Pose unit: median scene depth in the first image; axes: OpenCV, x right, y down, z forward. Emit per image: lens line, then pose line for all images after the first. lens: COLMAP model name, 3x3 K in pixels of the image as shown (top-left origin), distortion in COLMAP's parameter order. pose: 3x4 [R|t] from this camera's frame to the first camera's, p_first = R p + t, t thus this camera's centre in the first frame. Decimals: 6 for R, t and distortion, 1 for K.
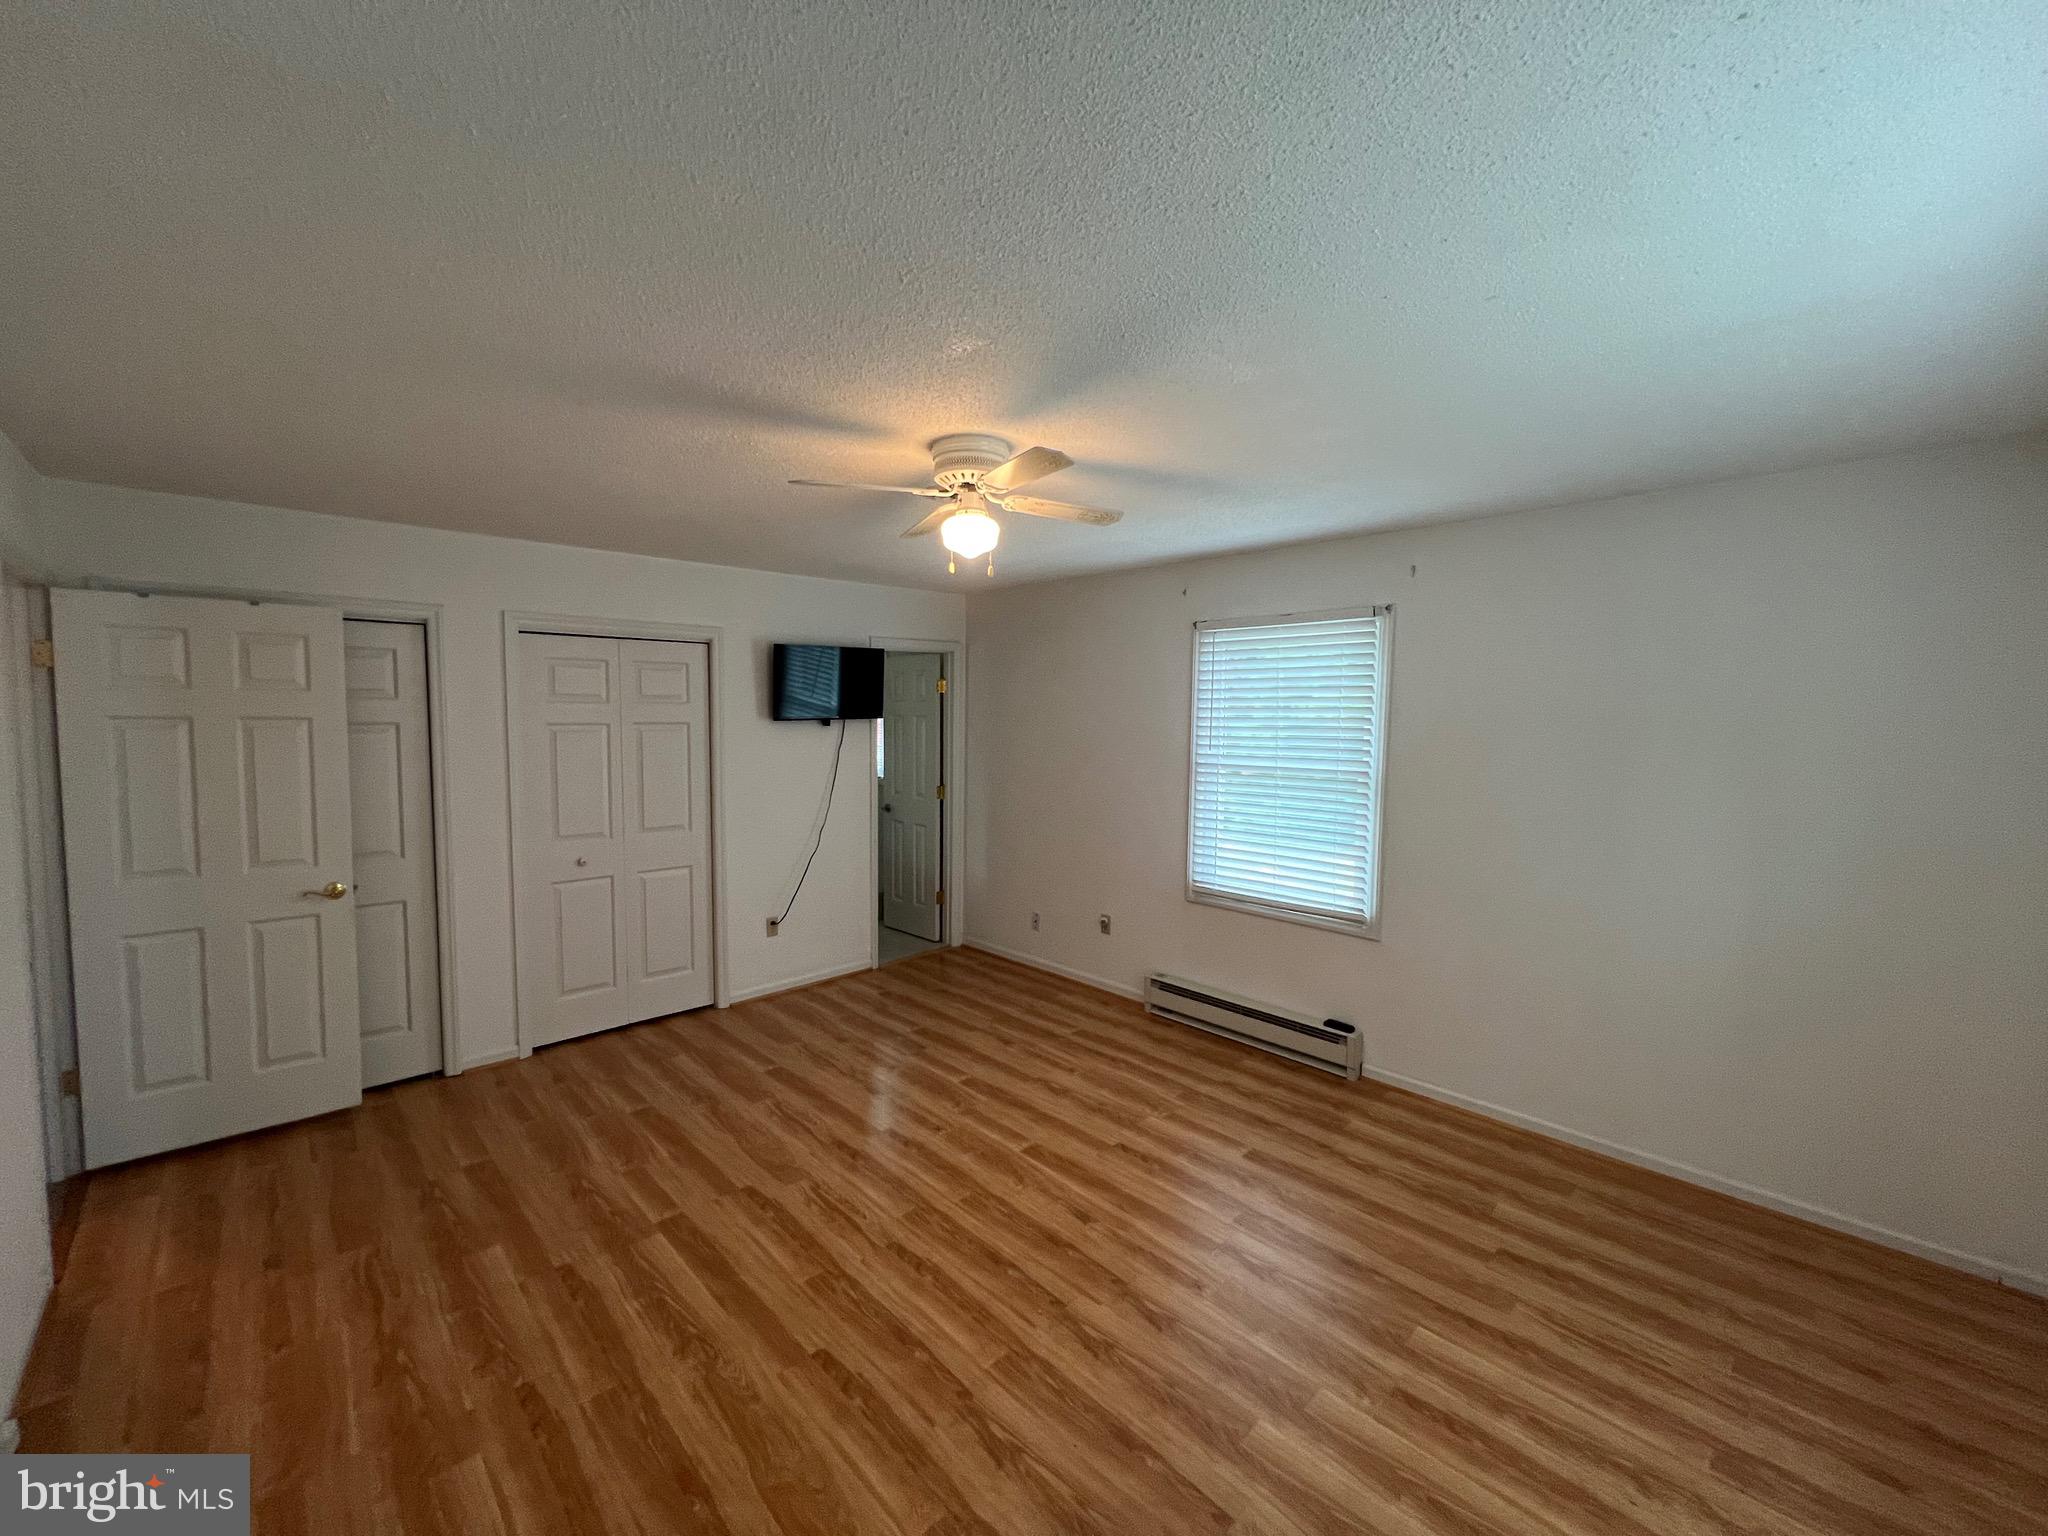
lens RADIAL K [[826.1, 0, 1018.3], [0, 826.1, 766.1], [0, 0, 1]] dist [0.001022, -0.000187]
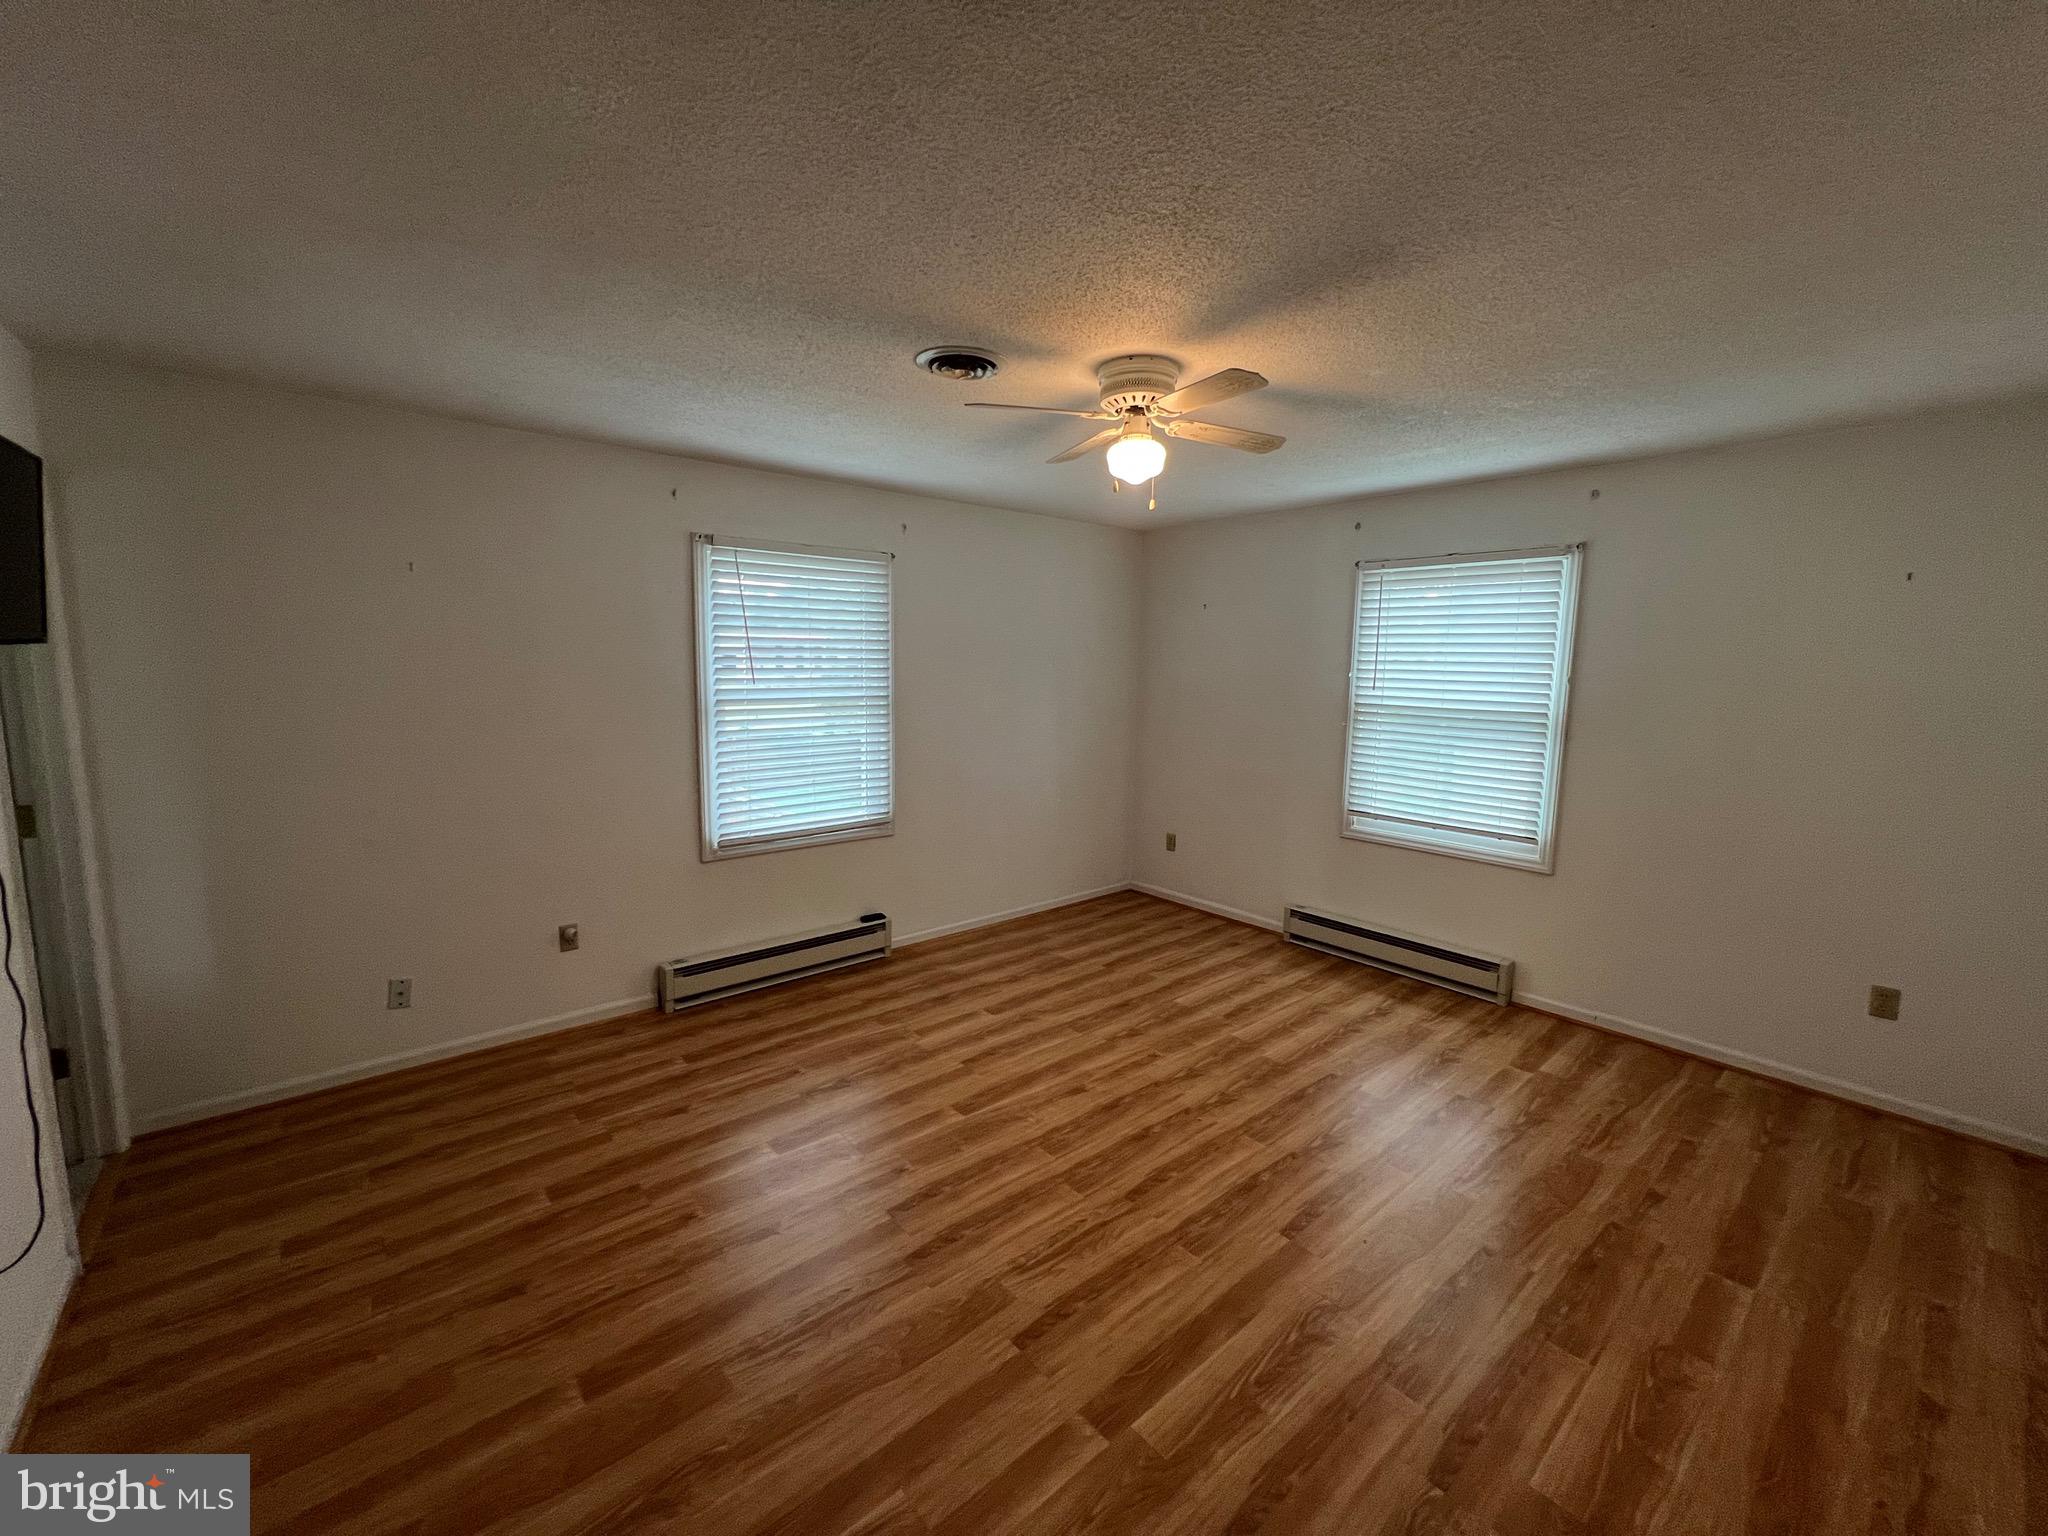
lens RADIAL K [[826.1, 0, 1015.9], [0, 826.1, 764.3], [0, 0, 1]] dist [0.001022, -0.000187]
pose [[0.056177, -0.130561, 0.989847, -0.872122], [0.054778, 0.990323, 0.127515, -0.042347], [-0.996917, 0.047058, 0.062785, 0.872166]]
